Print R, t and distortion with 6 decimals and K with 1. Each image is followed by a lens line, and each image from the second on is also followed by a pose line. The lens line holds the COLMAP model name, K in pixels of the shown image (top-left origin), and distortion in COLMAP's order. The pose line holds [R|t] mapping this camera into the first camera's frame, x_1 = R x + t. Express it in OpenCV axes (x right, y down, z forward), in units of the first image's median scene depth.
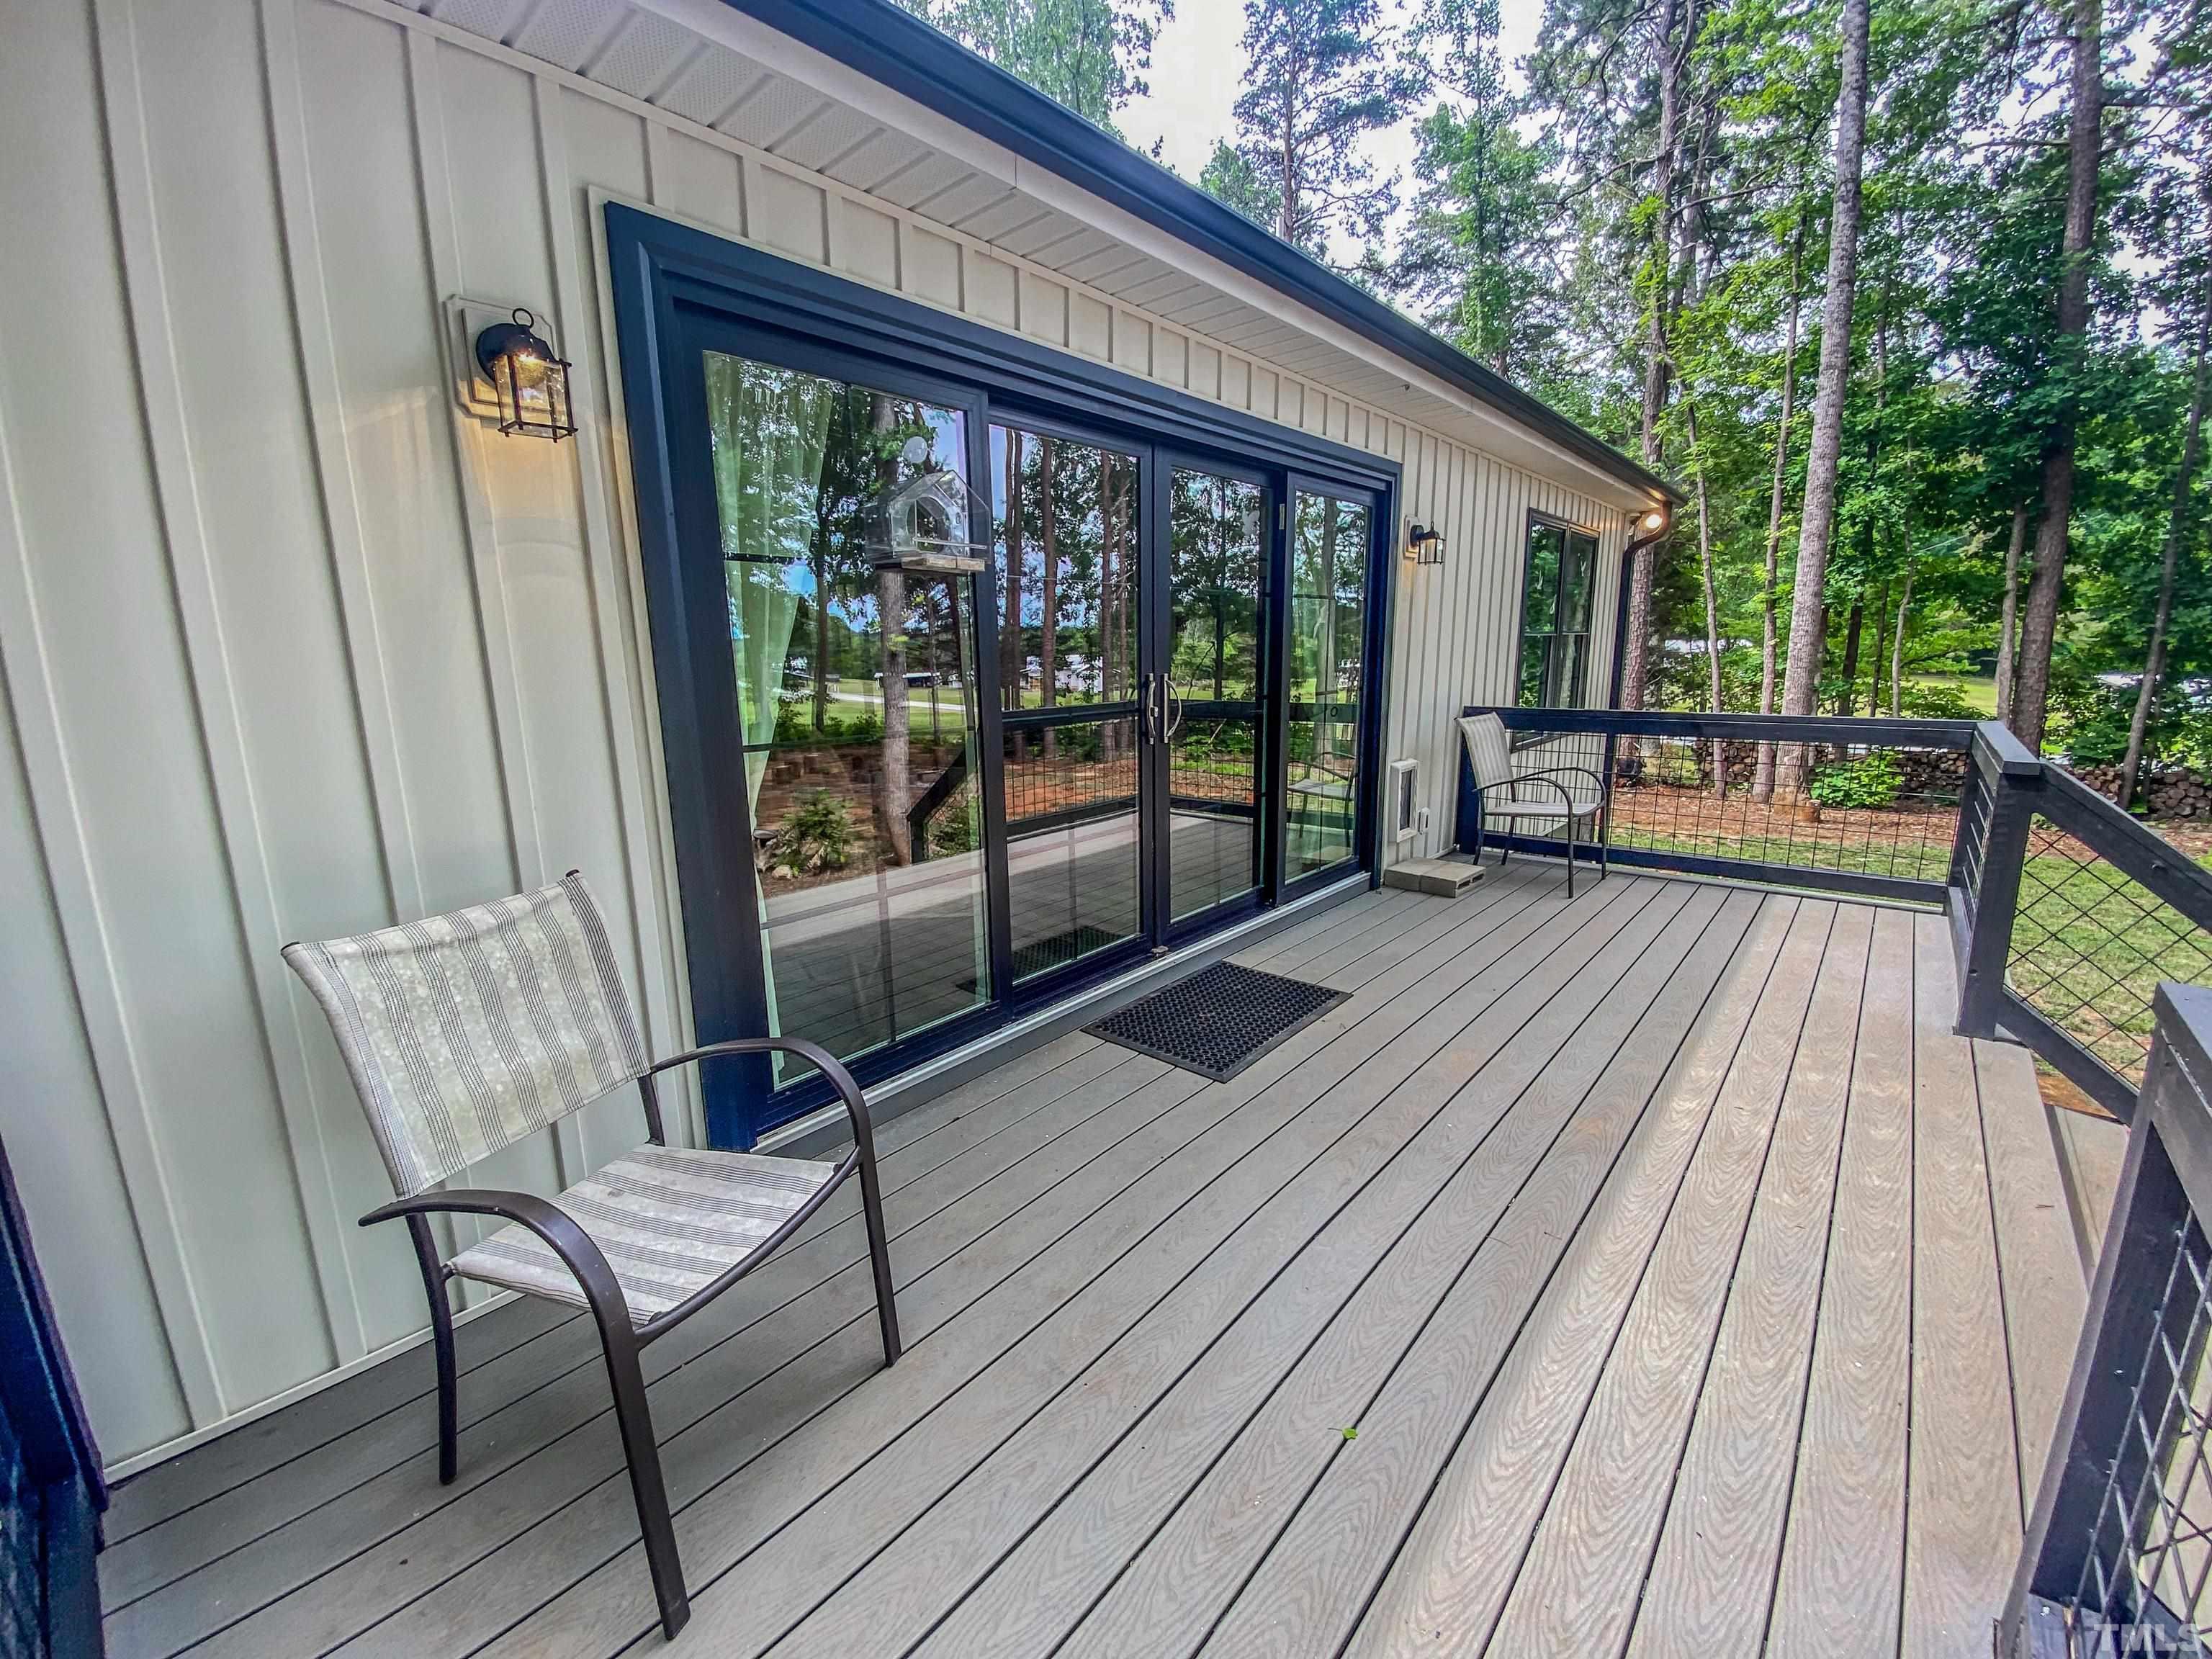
lens RADIAL K [[893.9, 0, 1106.0], [0, 893.9, 829.5], [0, 0, 1]] dist [0.002733, -0.014593]
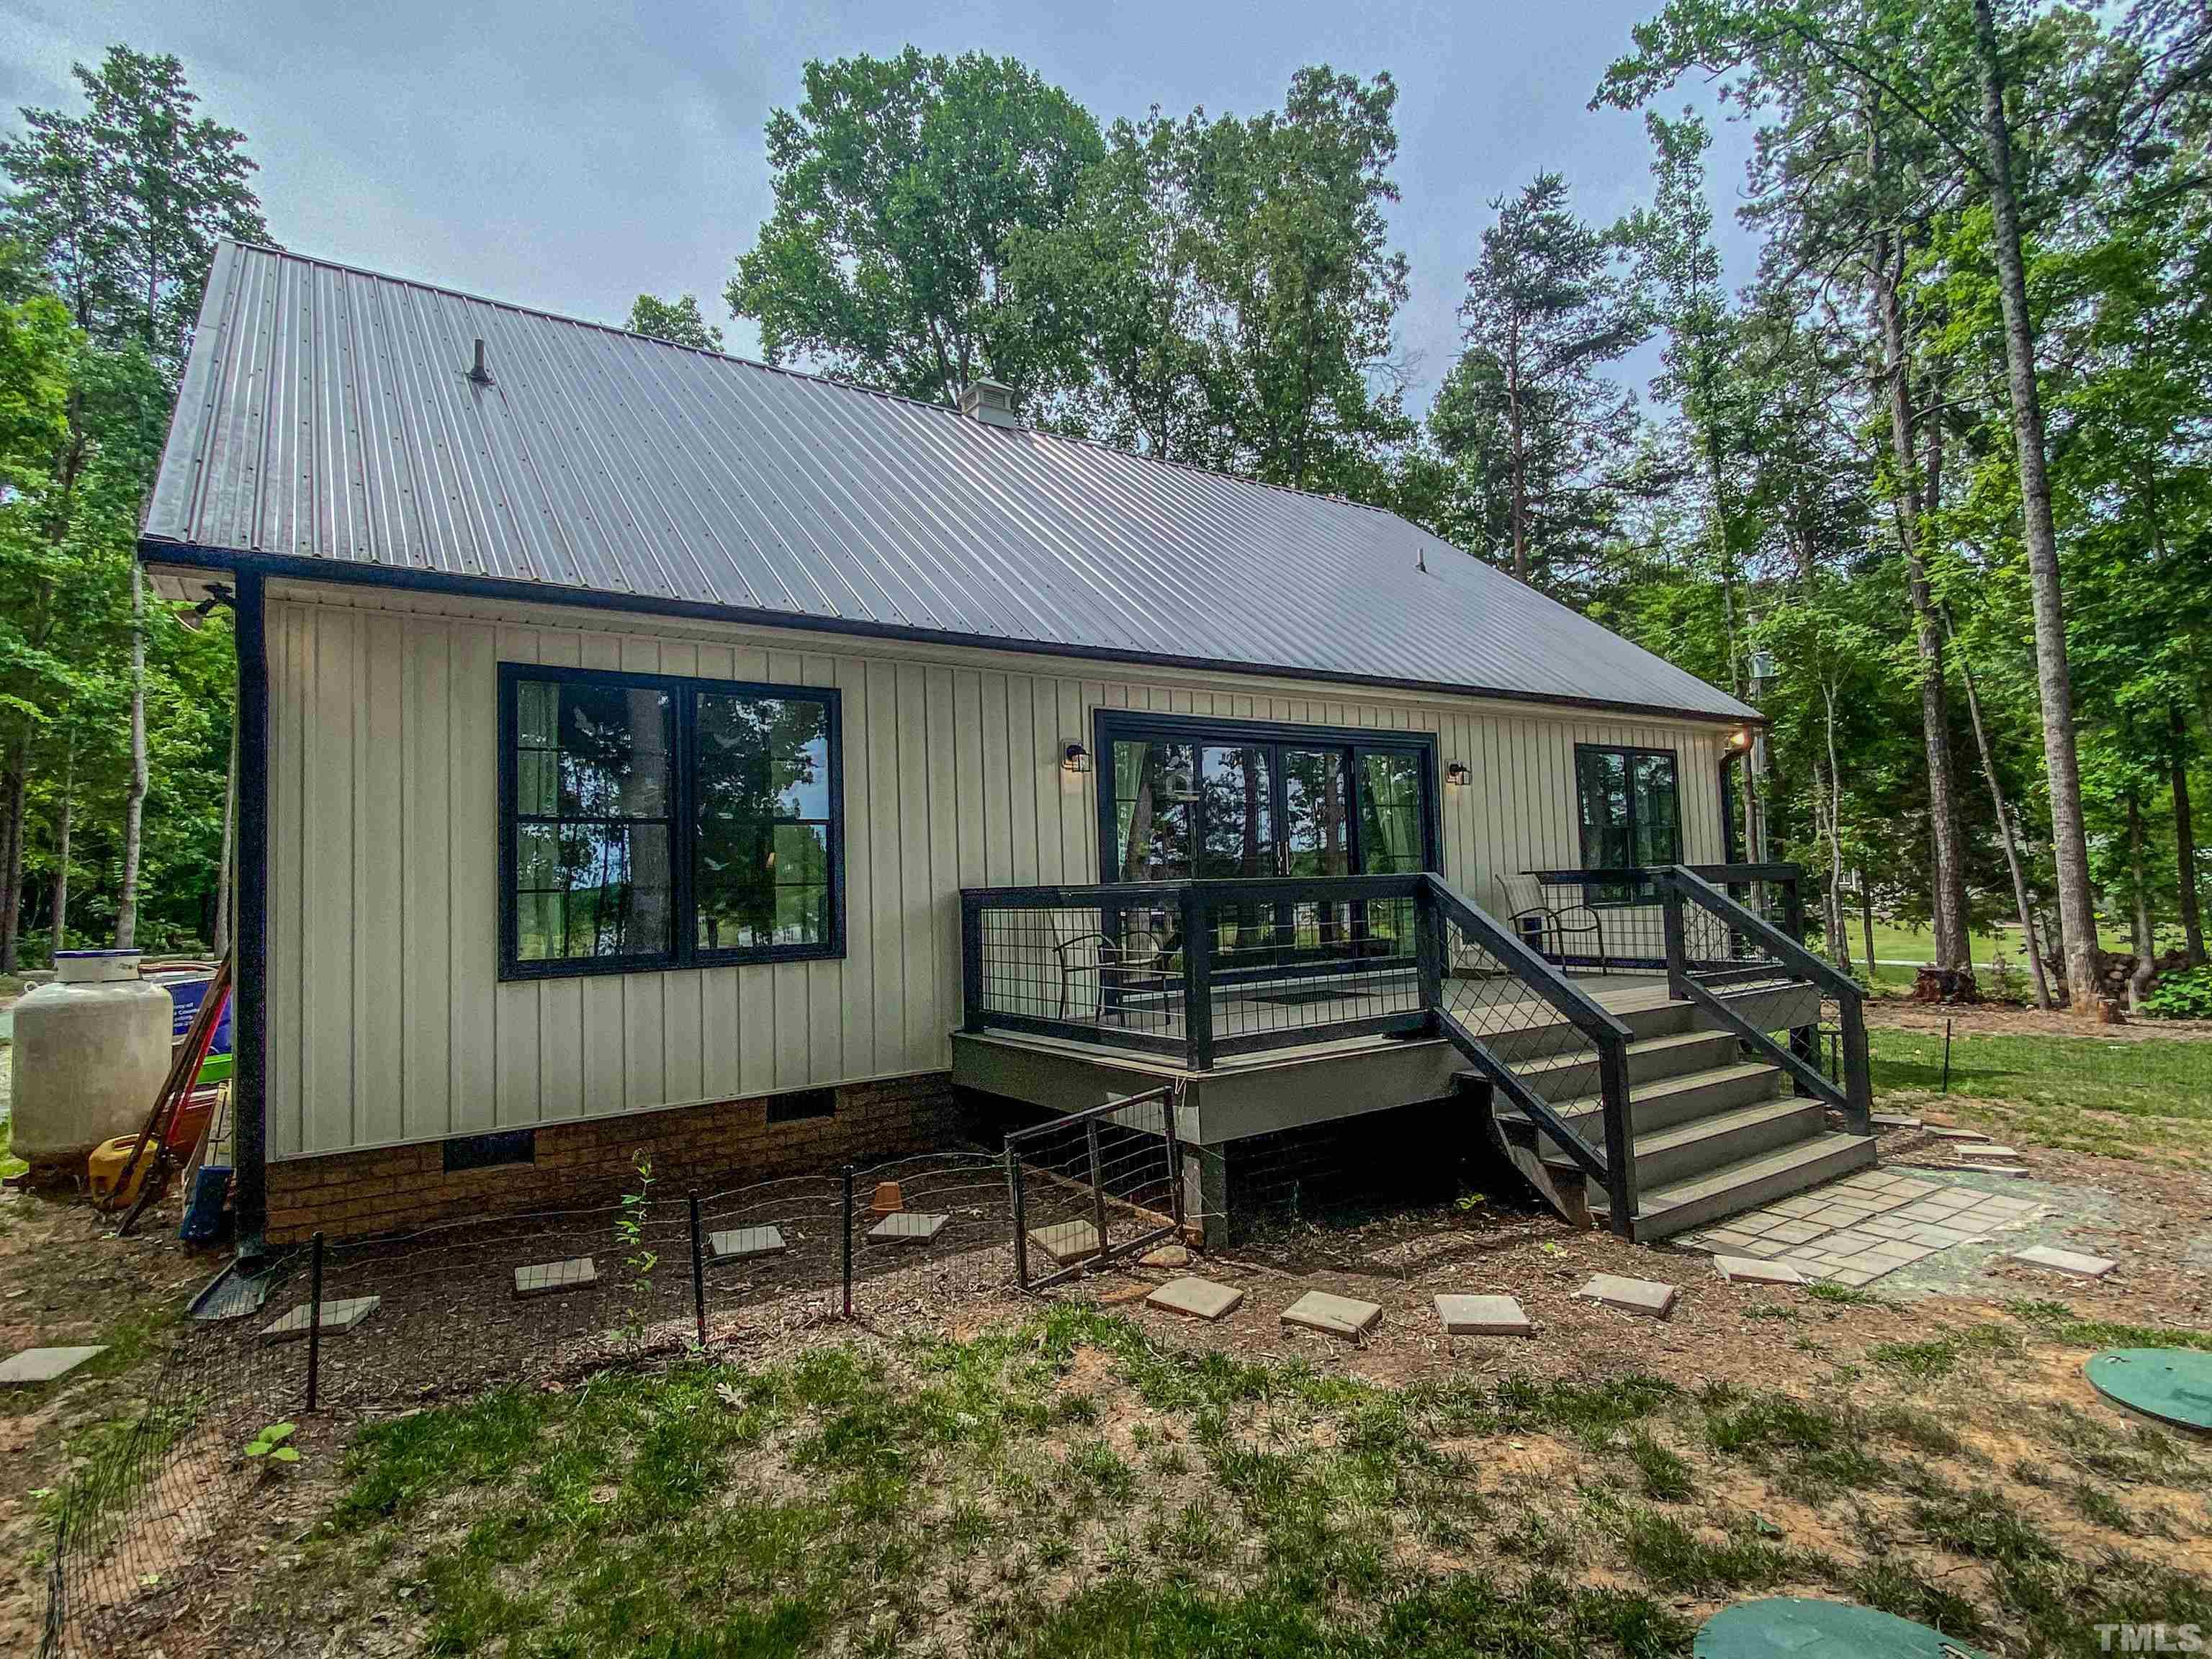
lens RADIAL K [[1179.1, 0, 1106.0], [0, 1179.1, 829.5], [0, 0, 1]] dist [-0.074801, 0.000308]
pose [[0.969301, -0.025081, -0.244594, 0.209947], [-0.034127, 0.971432, -0.234853, 0.292411], [0.243497, 0.235991, 0.940754, -1.094281]]
